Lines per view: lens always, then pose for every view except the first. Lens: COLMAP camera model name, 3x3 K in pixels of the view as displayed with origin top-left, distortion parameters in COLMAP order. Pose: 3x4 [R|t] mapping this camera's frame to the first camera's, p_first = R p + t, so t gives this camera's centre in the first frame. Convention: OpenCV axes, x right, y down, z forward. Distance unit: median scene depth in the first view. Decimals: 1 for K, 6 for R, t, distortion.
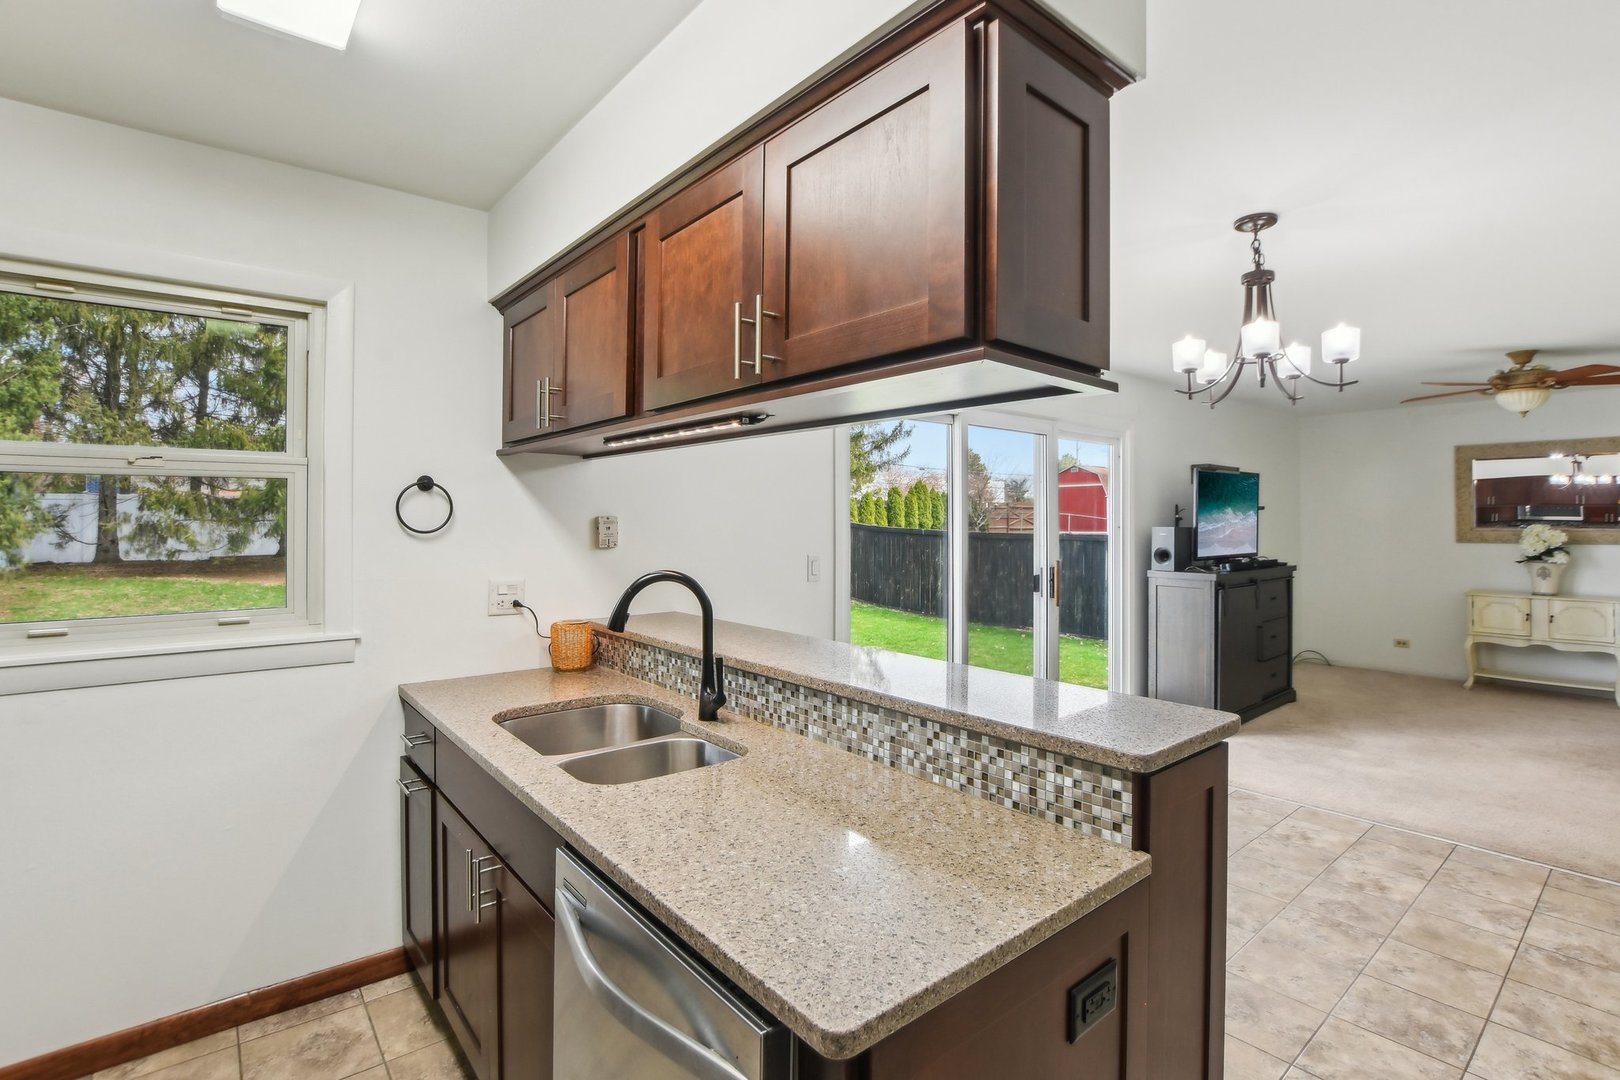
lens RADIAL K [[748.0, 0, 842.0], [0, 748.0, 511.8], [0, 0, 1]] dist [-0.003135, 0.000323]
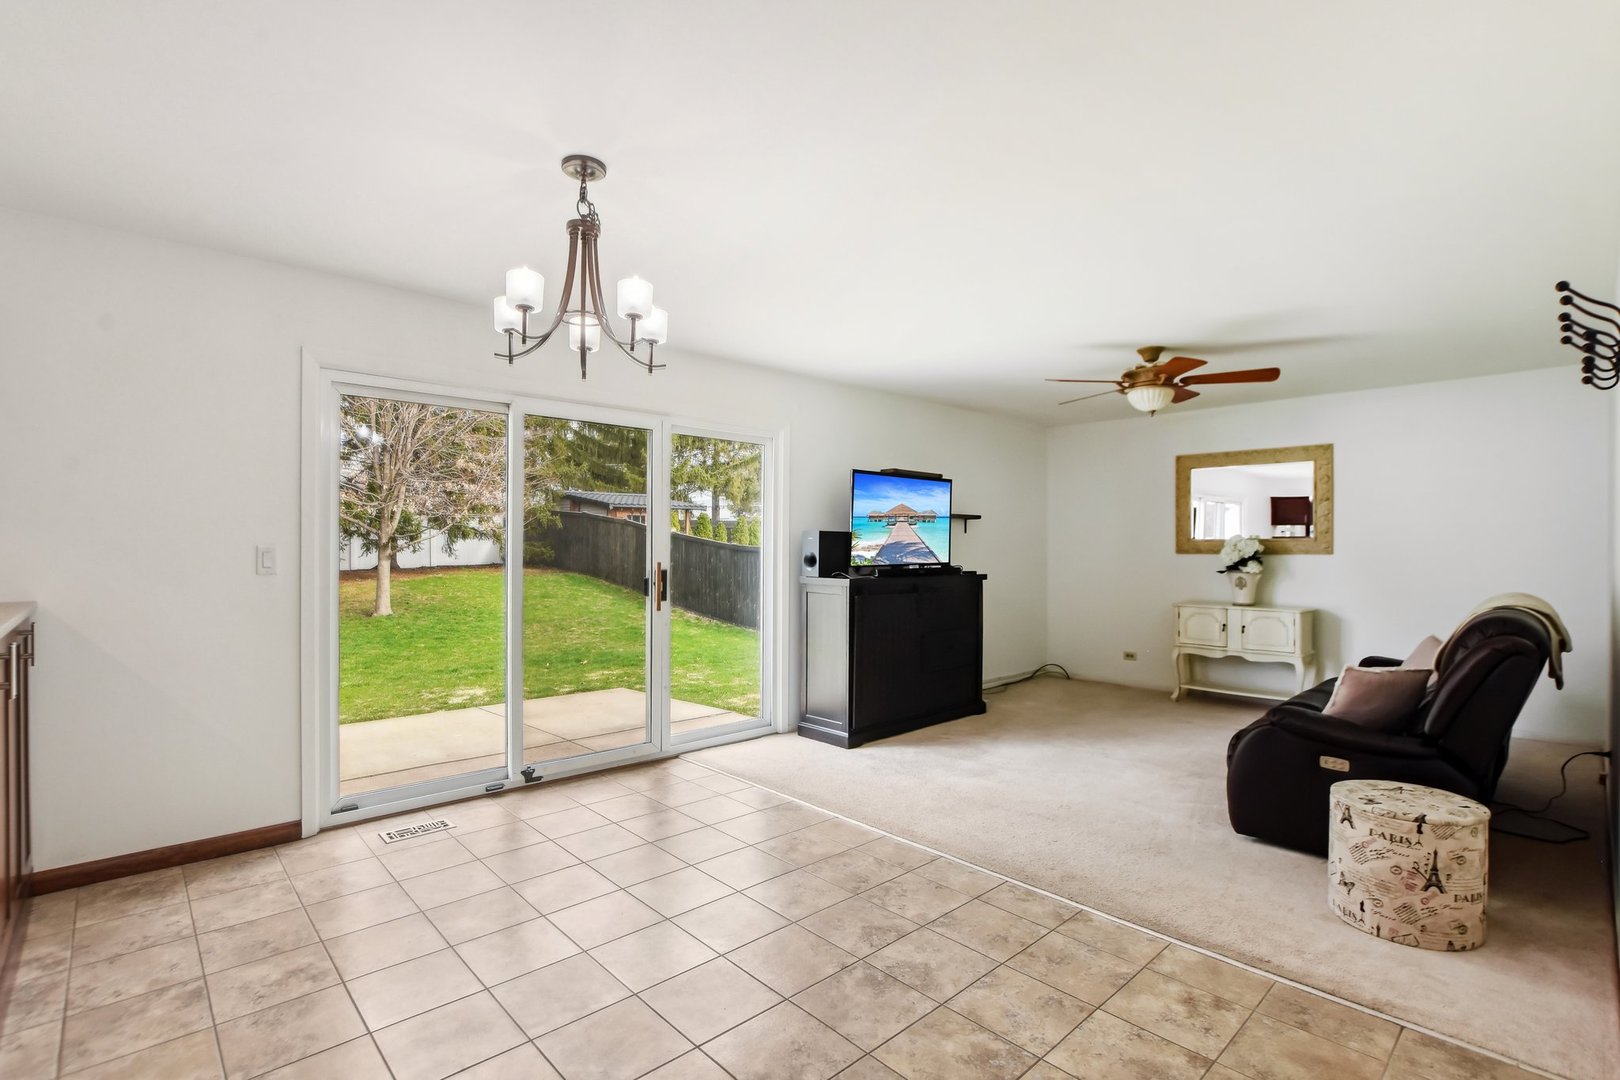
lens RADIAL K [[736.5, 0, 794.2], [0, 736.5, 546.3], [0, 0, 1]] dist [-0.018723, 0.000182]
pose [[0.999805, 0.004201, 0.019301, 0.854592], [-0.004441, 0.999913, 0.012418, 0.062124], [-0.019247, -0.012502, 0.999737, 0.116420]]
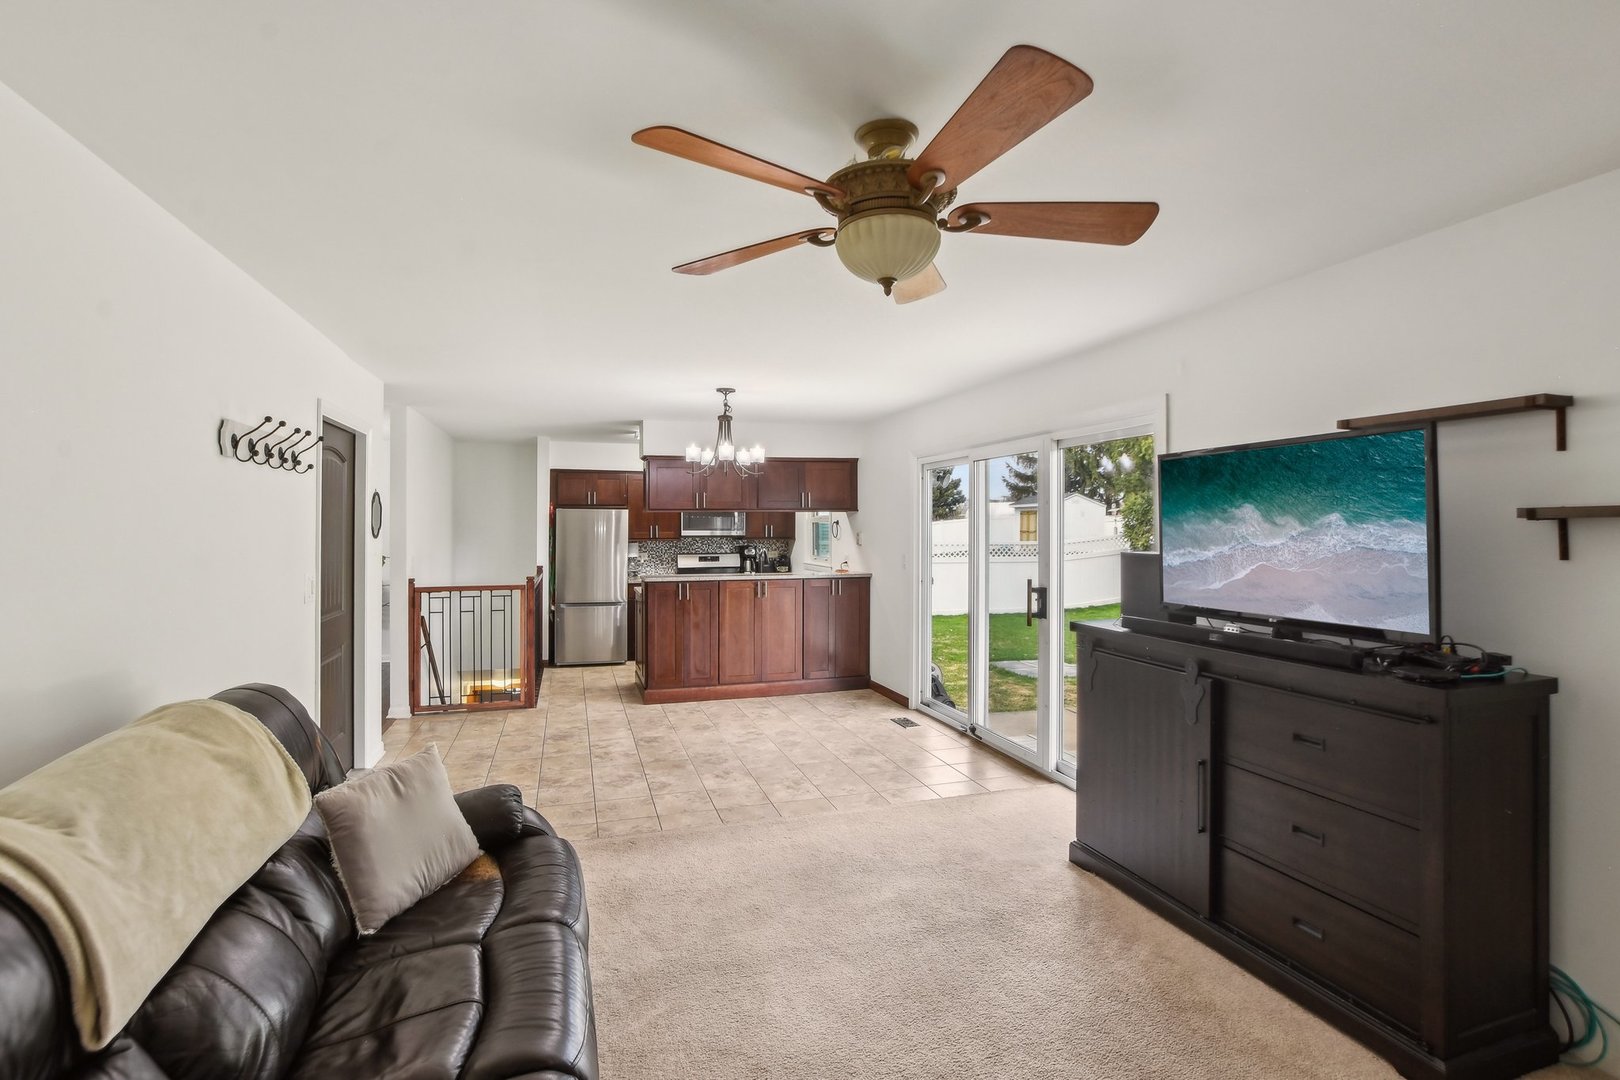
lens RADIAL K [[771.3, 0, 810.0], [0, 771.3, 540.0], [0, 0, 1]] dist [-0.021810, 0.000915]
pose [[-0.401171, 0.013215, -0.915908, 2.539038], [0.013201, 0.999875, 0.008645, 0.006854], [0.915908, -0.008623, -0.401296, 2.200131]]
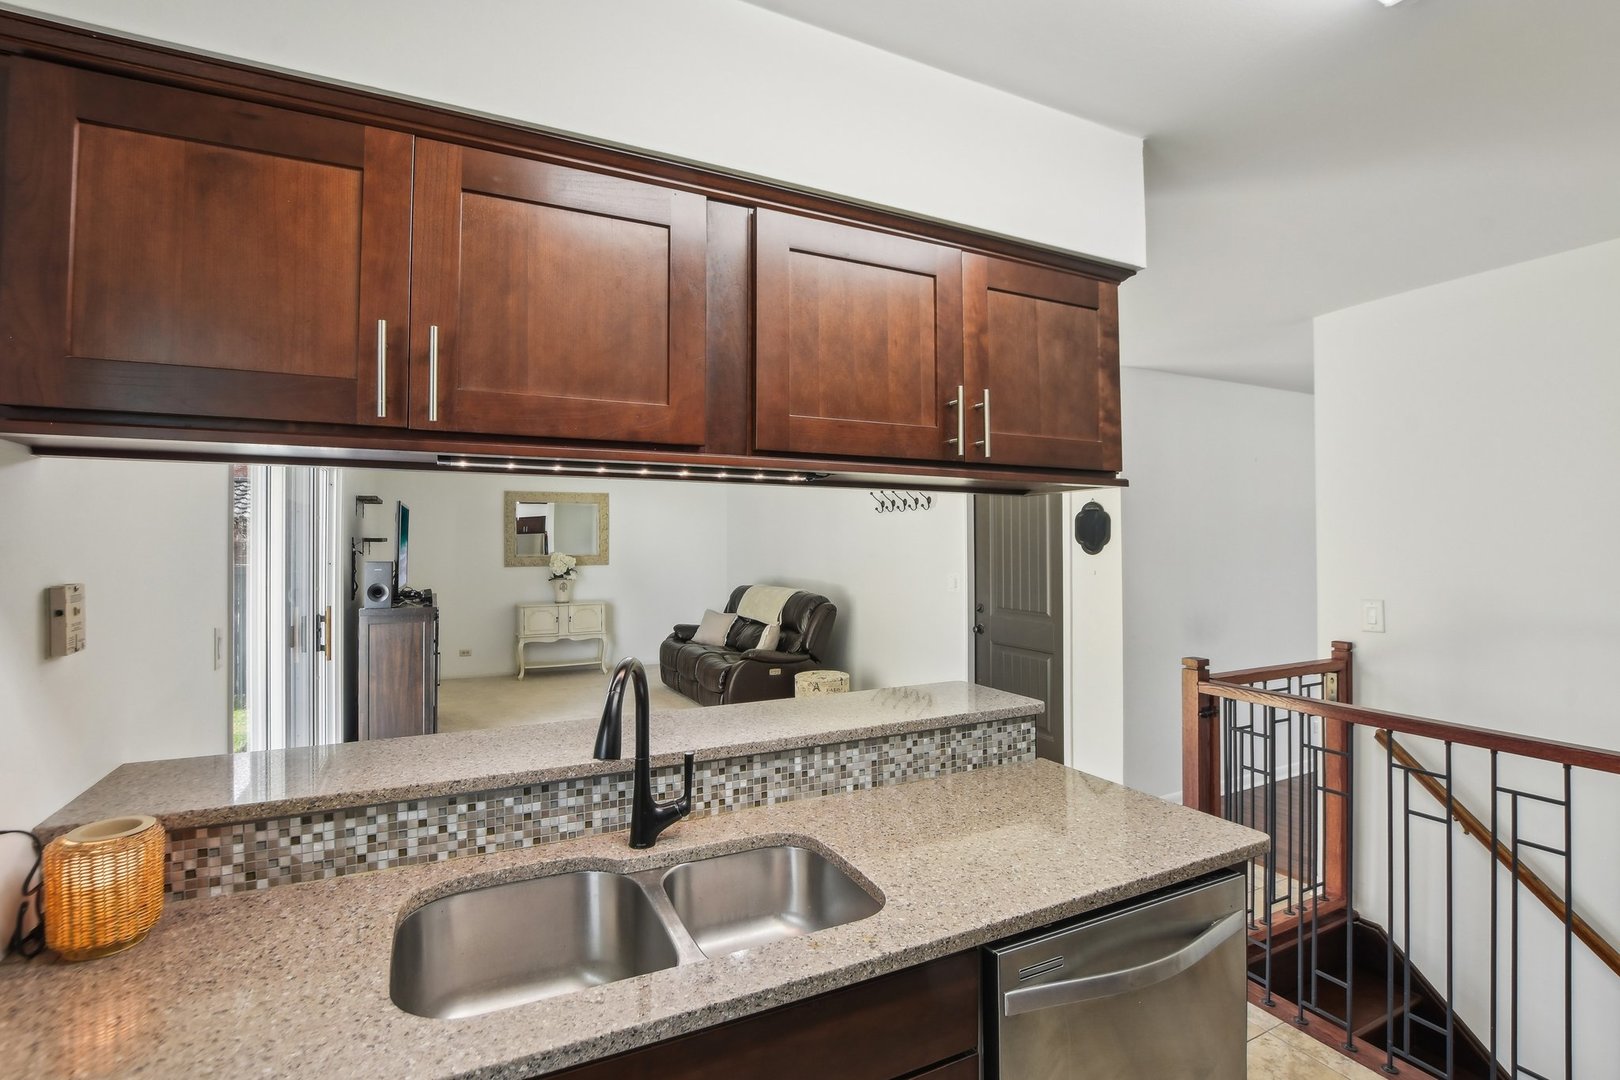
lens RADIAL K [[736.5, 0, 794.2], [0, 736.5, 546.3], [0, 0, 1]] dist [-0.018723, 0.000182]
pose [[0.266816, -0.005211, 0.963733, -0.711194], [-0.010191, 0.999914, 0.008228, -0.026640], [-0.963694, -0.012017, 0.266740, 0.549484]]
